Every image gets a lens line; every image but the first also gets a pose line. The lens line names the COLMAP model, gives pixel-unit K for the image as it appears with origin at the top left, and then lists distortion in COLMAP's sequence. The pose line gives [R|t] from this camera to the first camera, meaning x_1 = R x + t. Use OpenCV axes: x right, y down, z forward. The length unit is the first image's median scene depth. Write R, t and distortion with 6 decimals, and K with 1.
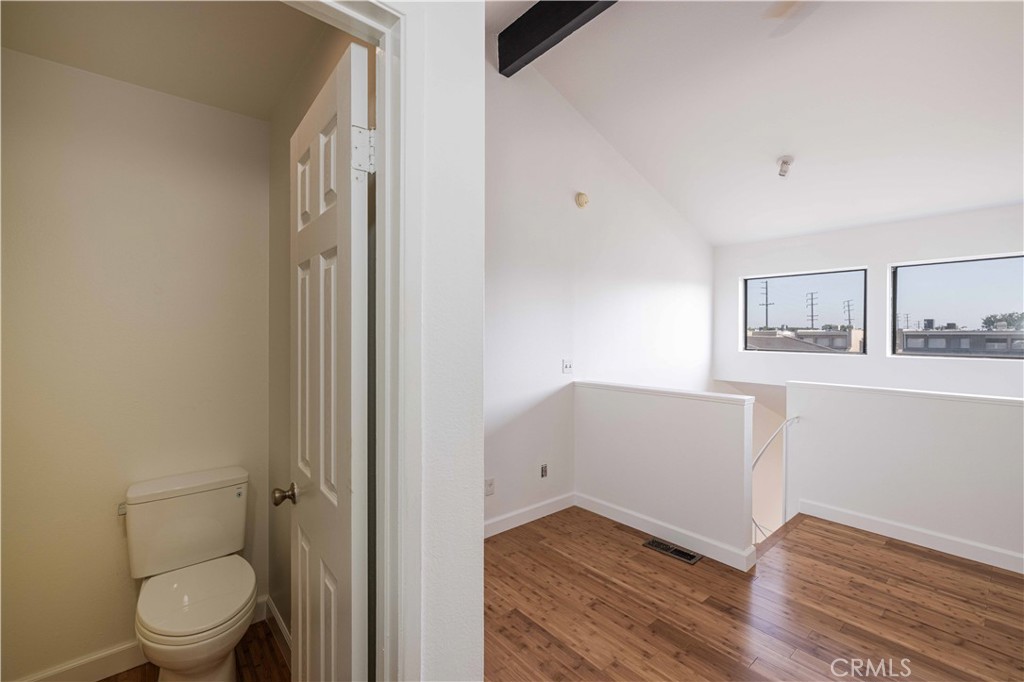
lens RADIAL K [[434.1, 0, 512.5], [0, 434.1, 336.6], [0, 0, 1]] dist [-0.001840, -0.000291]
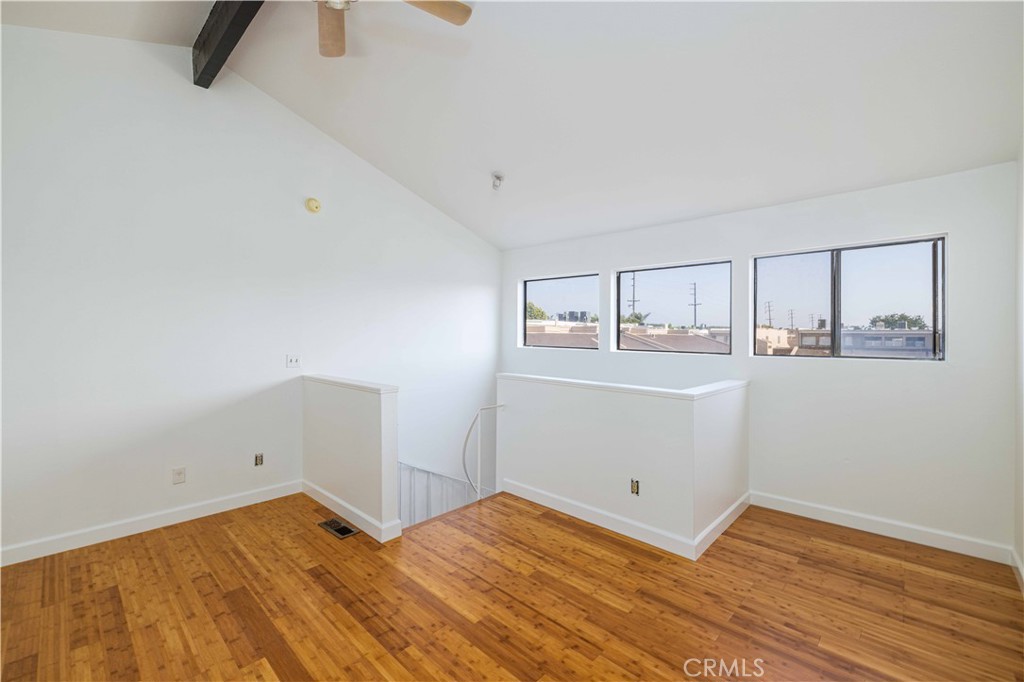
lens RADIAL K [[433.3, 0, 509.4], [0, 433.3, 330.5], [0, 0, 1]] dist [-0.001704, -0.000140]
pose [[0.994053, 0.003848, 0.108828, 0.643147], [-0.002930, 0.999959, -0.008593, 0.002938], [-0.108857, 0.008223, 0.994023, -0.130755]]
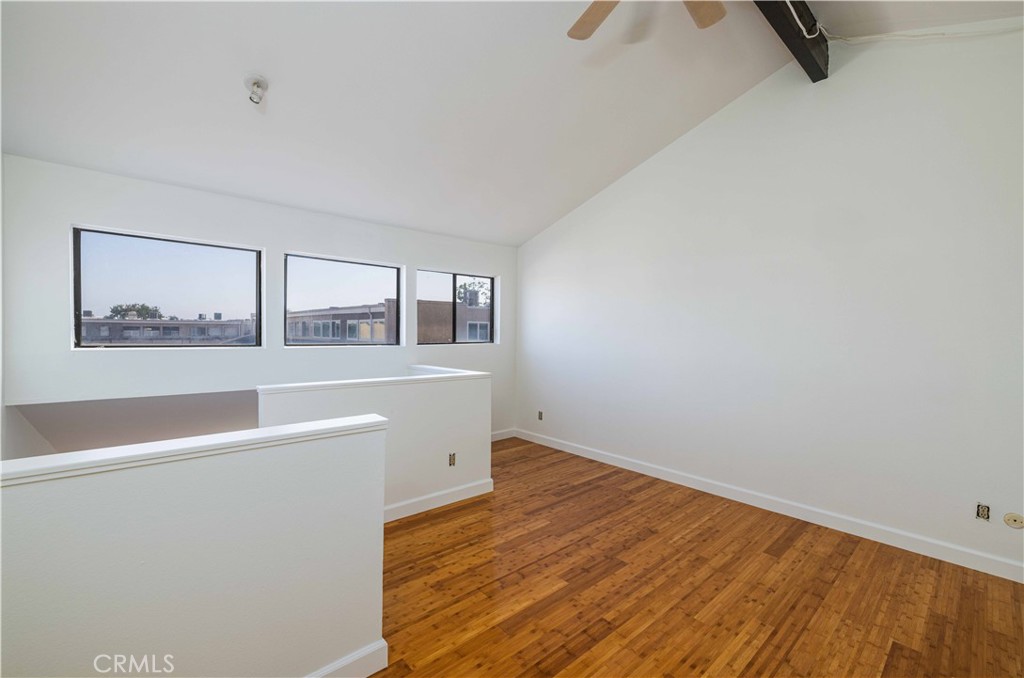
lens RADIAL K [[434.1, 0, 512.5], [0, 434.1, 334.6], [0, 0, 1]] dist [-0.001840, -0.000291]
pose [[-0.029665, -0.014393, 0.999456, -0.132811], [-0.009769, 0.999853, 0.014108, 0.000596], [-0.999512, -0.009345, -0.029801, 0.714644]]
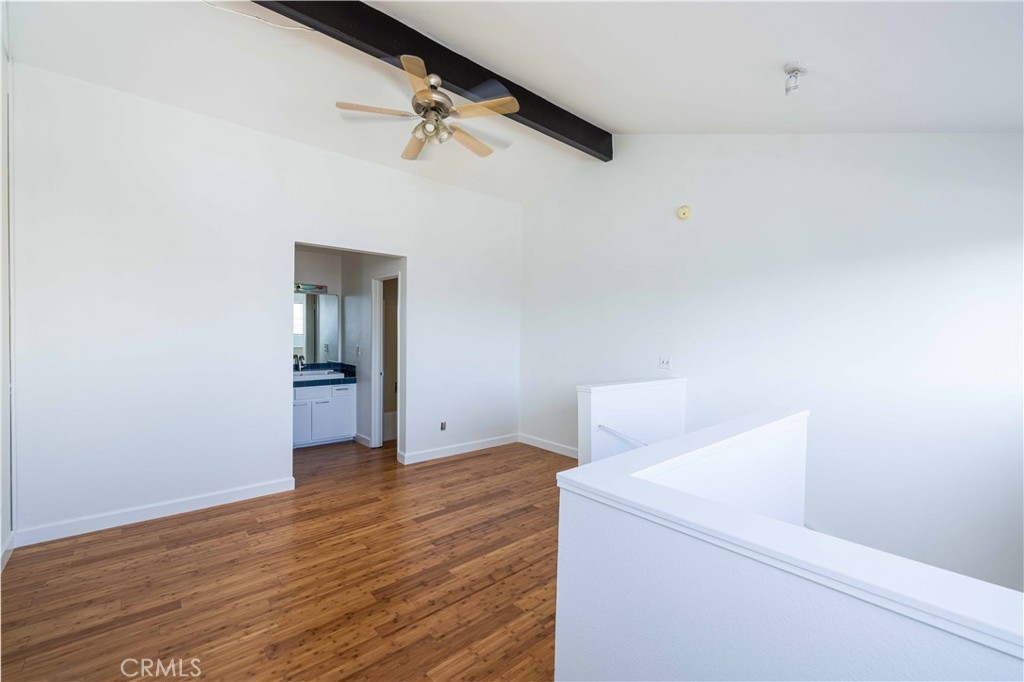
lens RADIAL K [[434.1, 0, 512.5], [0, 434.1, 336.6], [0, 0, 1]] dist [-0.001840, -0.000291]
pose [[0.018631, 0.003523, -0.999820, 1.529965], [-0.016982, 0.999851, 0.003207, 0.004055], [0.999682, 0.016919, 0.018688, 0.685156]]
